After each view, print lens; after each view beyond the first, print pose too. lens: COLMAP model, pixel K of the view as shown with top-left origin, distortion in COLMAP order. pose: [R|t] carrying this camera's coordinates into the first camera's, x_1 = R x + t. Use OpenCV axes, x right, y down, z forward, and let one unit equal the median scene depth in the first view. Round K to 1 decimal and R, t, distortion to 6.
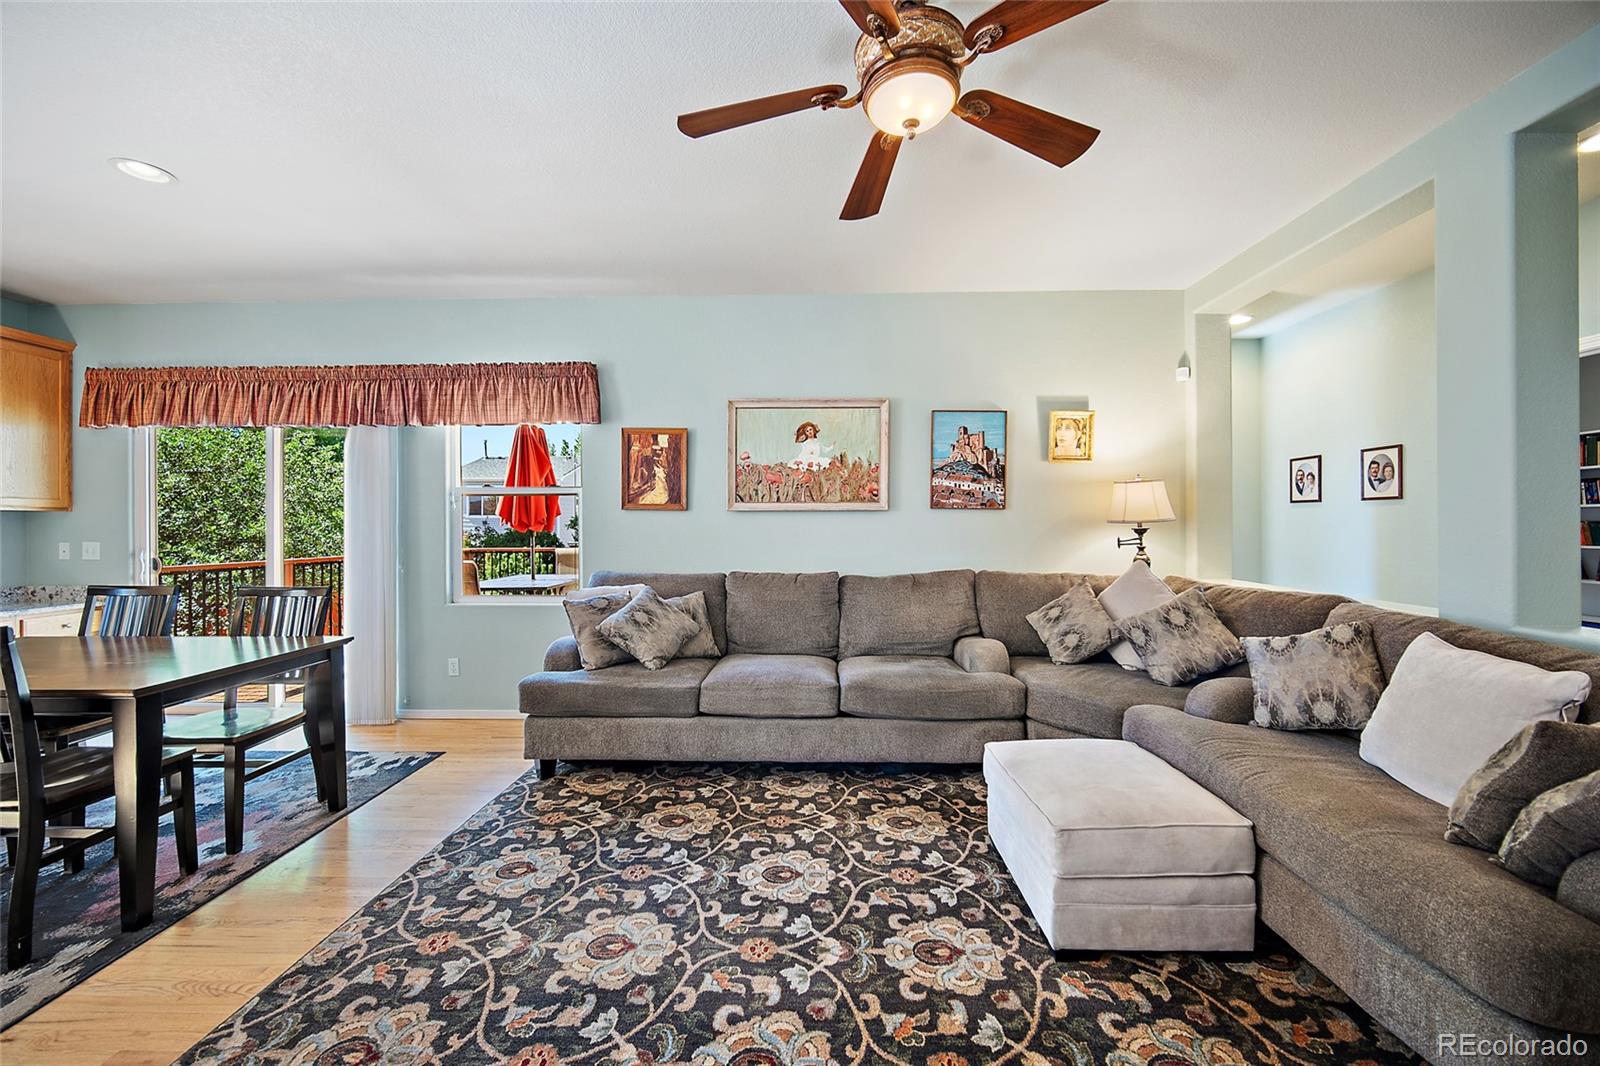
lens RADIAL K [[630.0, 0, 798.7], [0, 630.0, 526.8], [0, 0, 1]] dist [-0.003303, 0.000984]
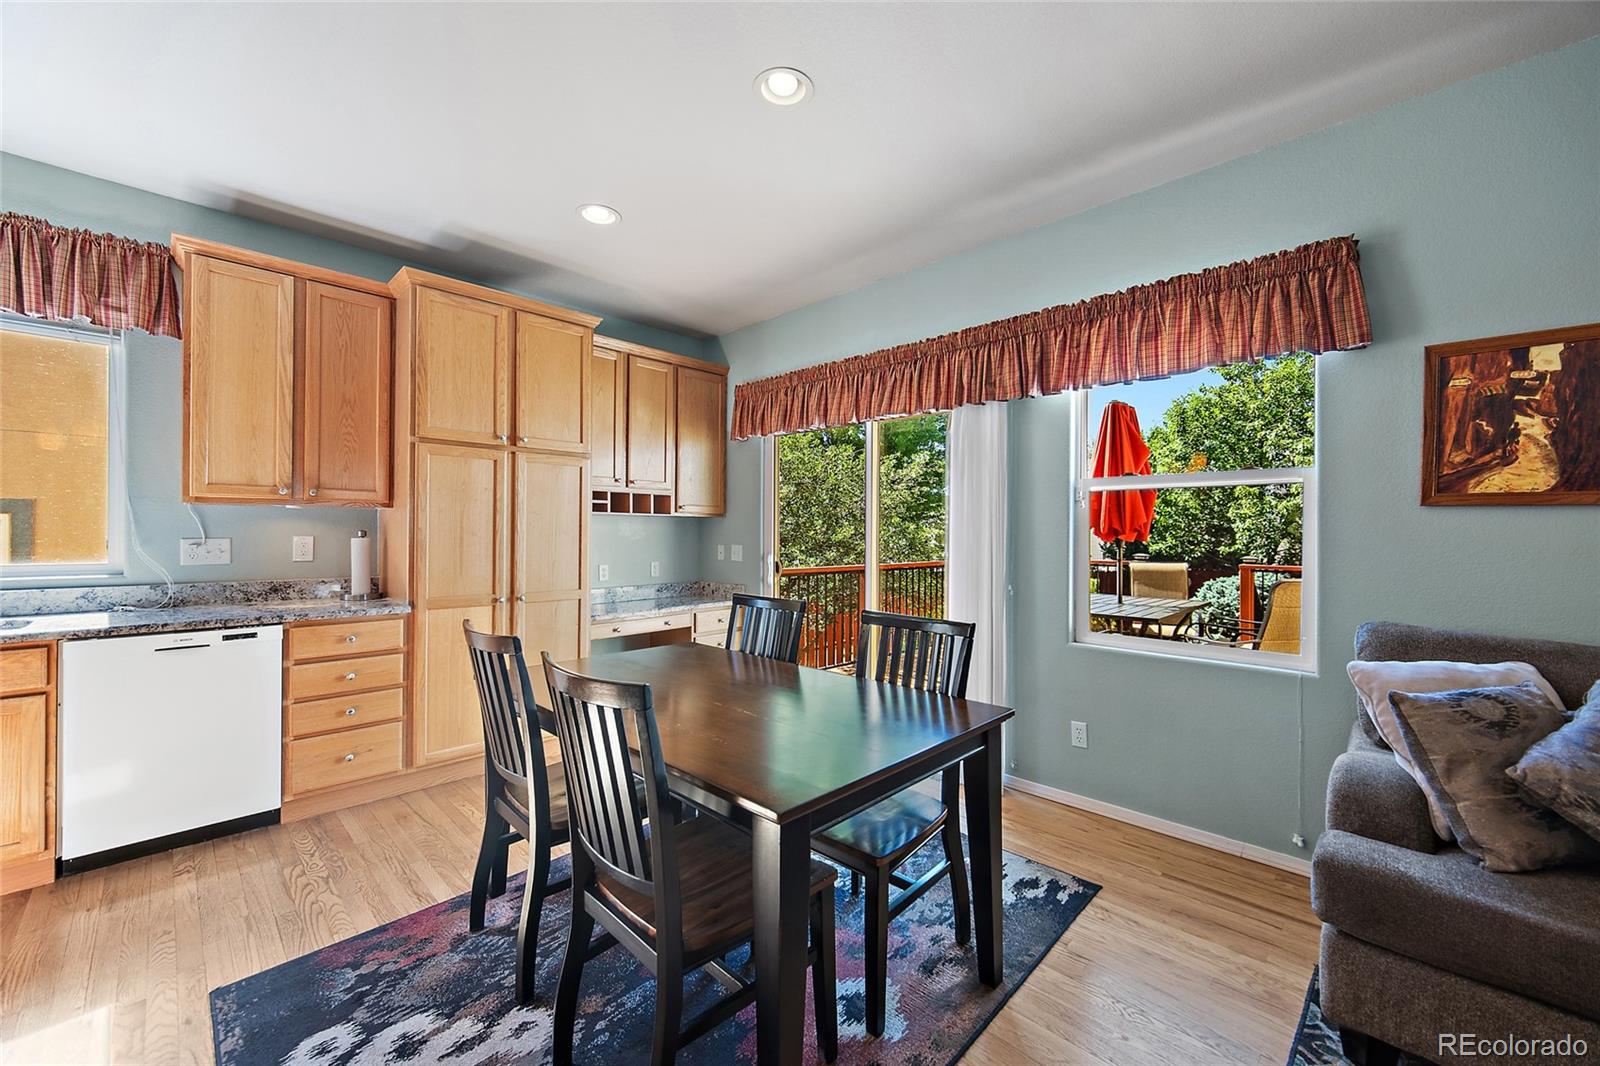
lens RADIAL K [[630.0, 0, 801.1], [0, 630.0, 531.7], [0, 0, 1]] dist [-0.003303, 0.000984]
pose [[0.734869, 0.007385, -0.678169, -0.309975], [-0.009569, 0.999954, 0.000521, -0.001153], [0.678142, 0.006107, 0.734906, 0.278692]]
